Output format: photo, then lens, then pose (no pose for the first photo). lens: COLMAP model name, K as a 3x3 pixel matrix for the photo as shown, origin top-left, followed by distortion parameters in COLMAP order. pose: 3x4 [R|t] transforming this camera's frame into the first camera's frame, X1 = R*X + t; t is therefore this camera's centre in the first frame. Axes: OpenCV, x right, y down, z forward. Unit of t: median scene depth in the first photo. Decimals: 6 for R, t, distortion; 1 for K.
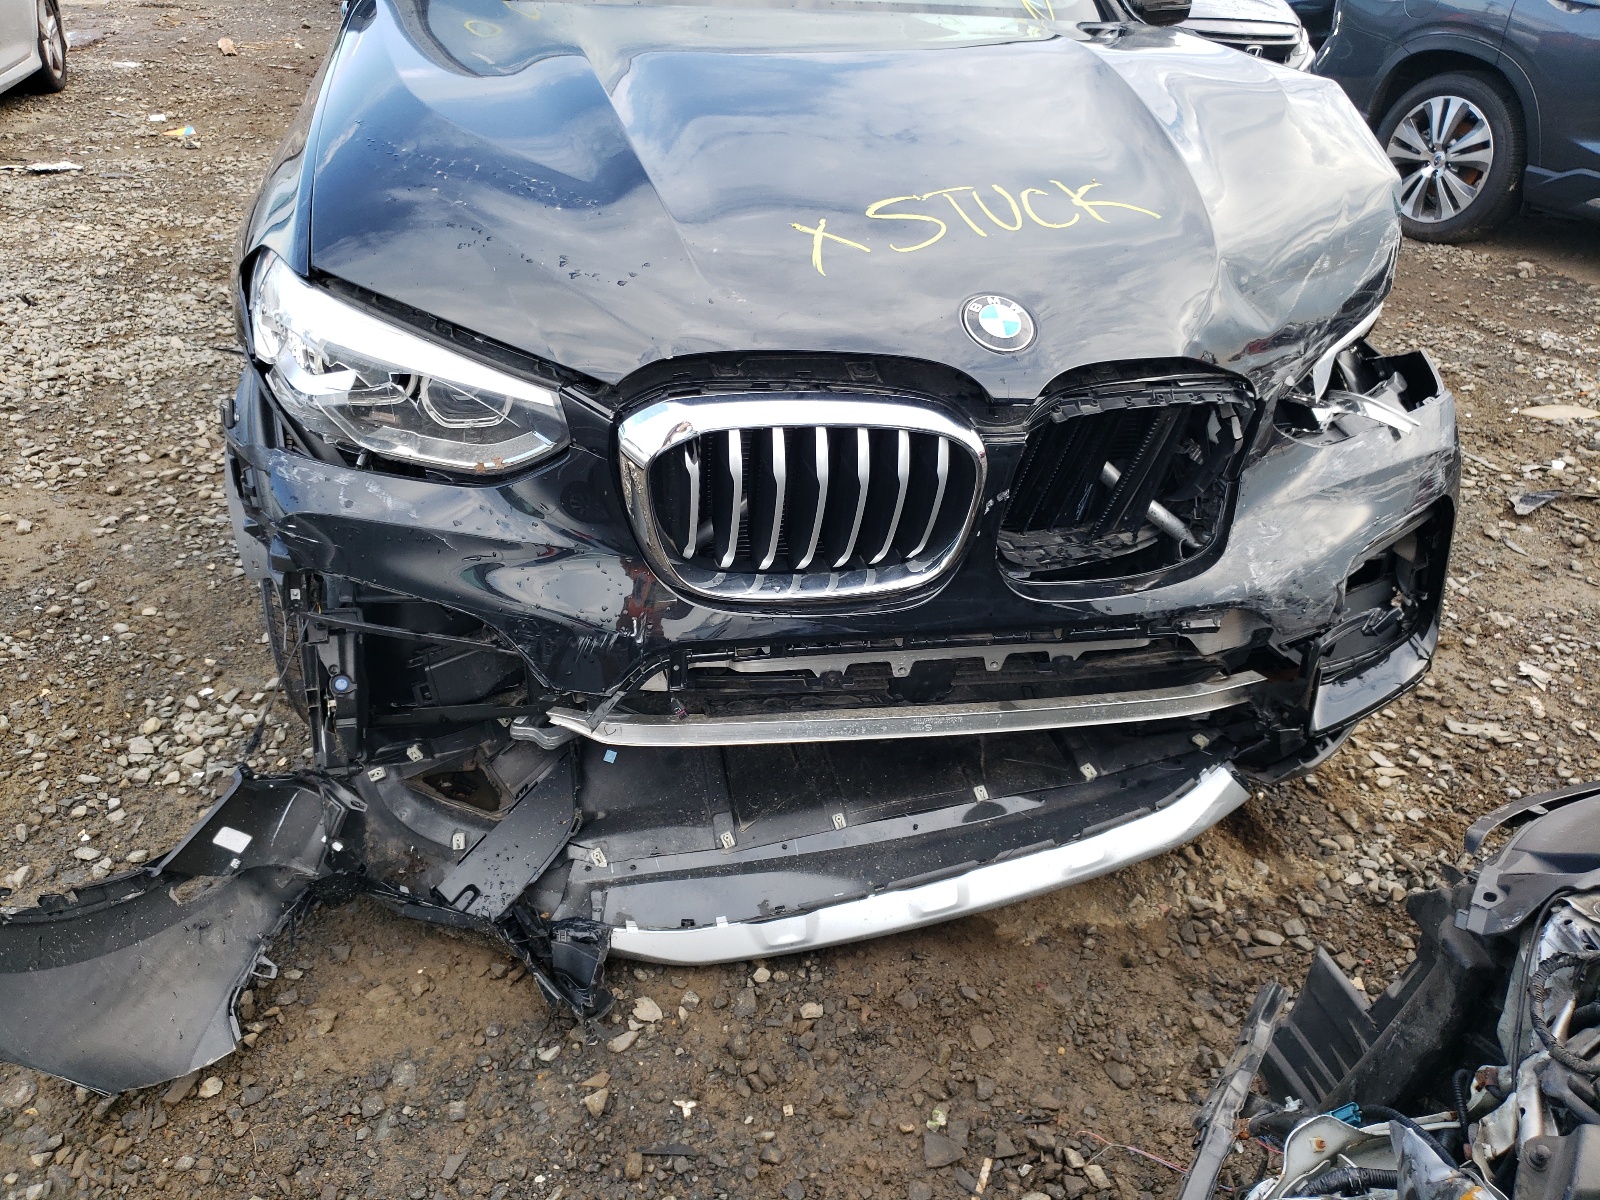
lens RADIAL K [[1408.0, 0, 800.0], [0, 1408.0, 600.0], [0, 0, 1]] dist [0.030055, -0.002792]
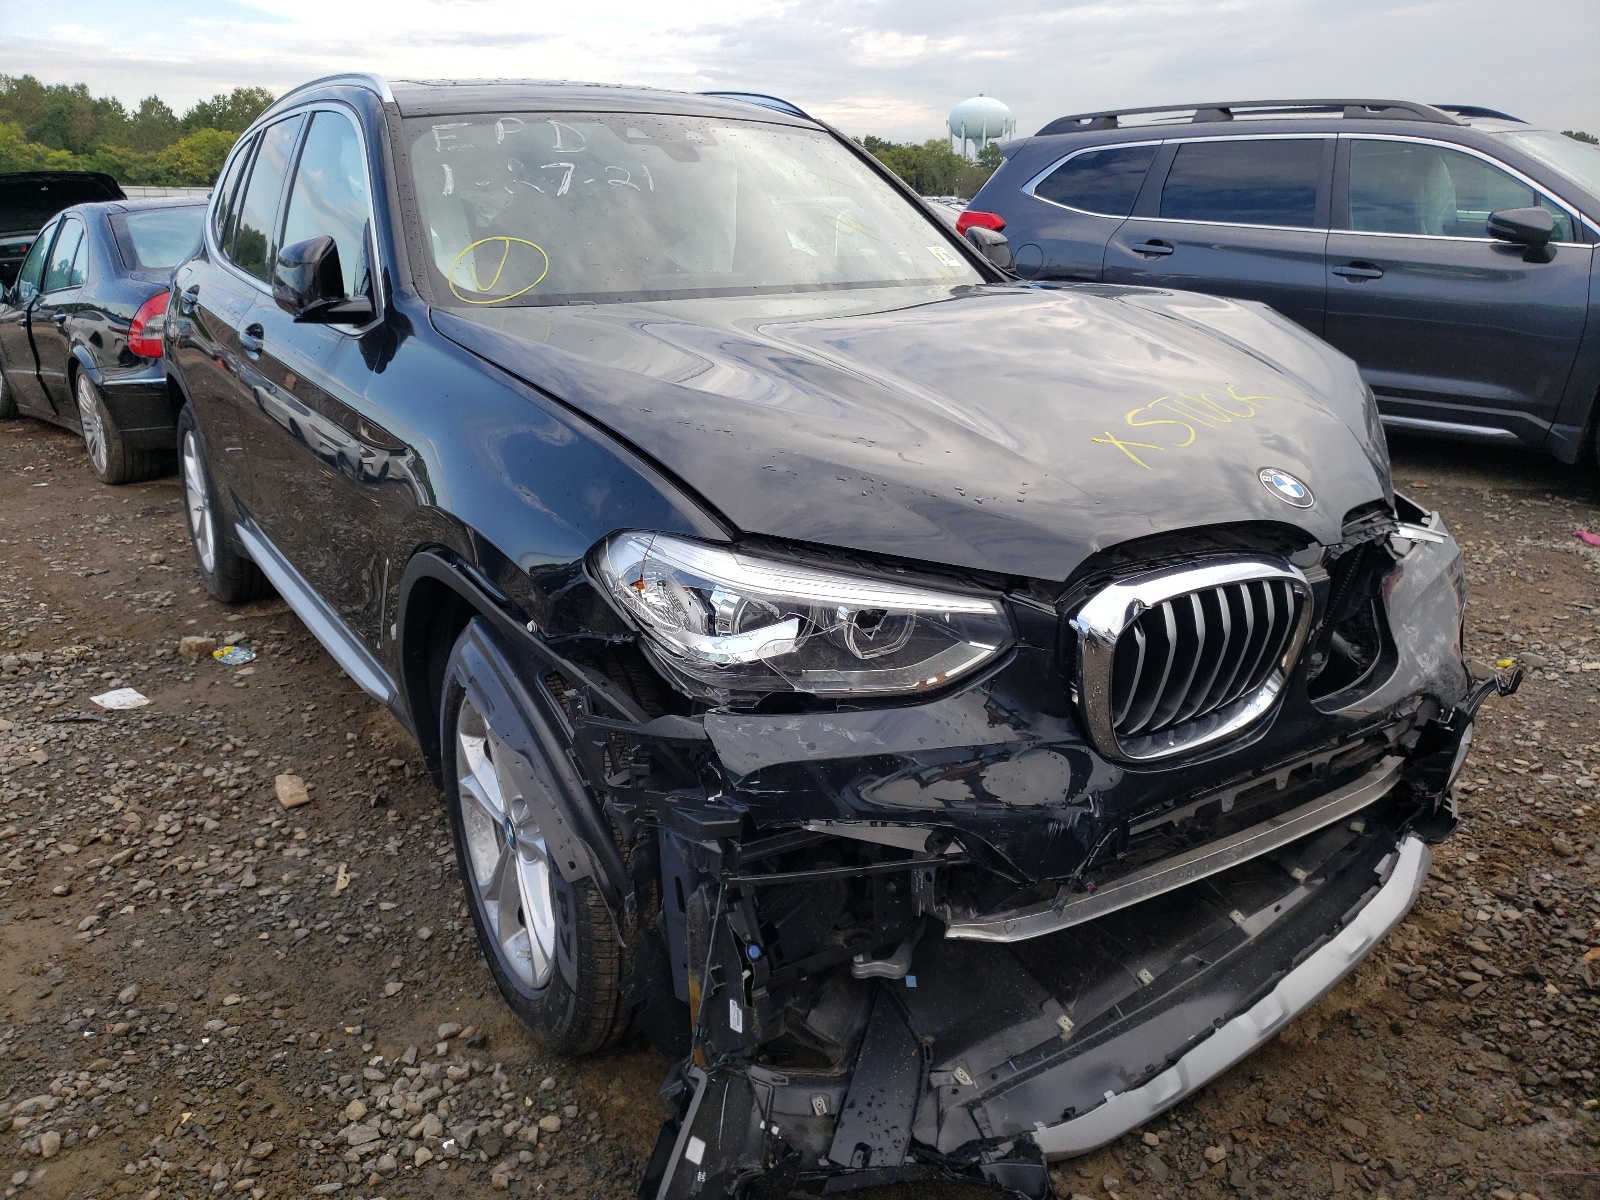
lens RADIAL K [[1408.0, 0, 800.0], [0, 1408.0, 600.0], [0, 0, 1]] dist [0.030055, -0.002792]
pose [[0.906760, -0.168040, 0.386716, -0.593712], [0.240762, 0.959281, -0.147694, -0.019415], [-0.346151, 0.227029, 0.910295, 0.062672]]
